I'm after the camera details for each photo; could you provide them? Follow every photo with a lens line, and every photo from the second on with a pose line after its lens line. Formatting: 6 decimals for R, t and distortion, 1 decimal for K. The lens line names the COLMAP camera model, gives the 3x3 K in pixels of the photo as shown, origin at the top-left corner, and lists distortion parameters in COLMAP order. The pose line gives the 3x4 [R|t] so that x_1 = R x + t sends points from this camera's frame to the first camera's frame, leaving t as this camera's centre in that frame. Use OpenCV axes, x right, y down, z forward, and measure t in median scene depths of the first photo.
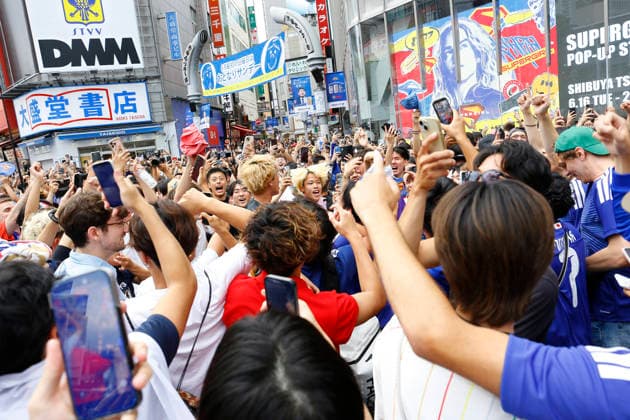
lens RADIAL K [[451.4, 0, 315.0], [0, 451.4, 210.0], [0, 0, 1]] dist [-0.064438, 0.050027]
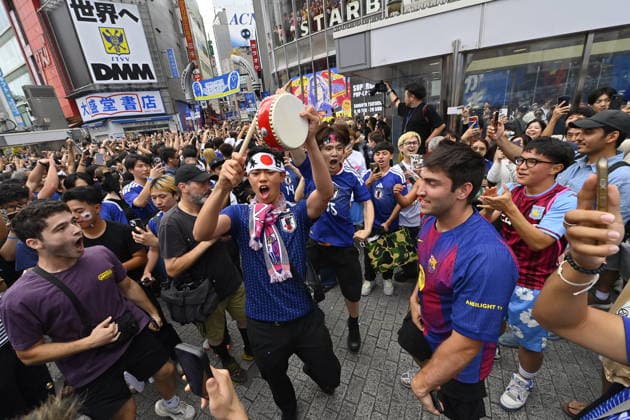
lens RADIAL K [[255.1, 0, 311.1], [0, 255.1, 209.5], [0, 0, 1]] dist [-0.016189, -0.000325]
pose [[0.976195, -0.058942, 0.208731, -0.021187], [0.023743, 0.985623, 0.167282, 0.033952], [-0.215590, -0.158344, 0.963560, -0.210897]]
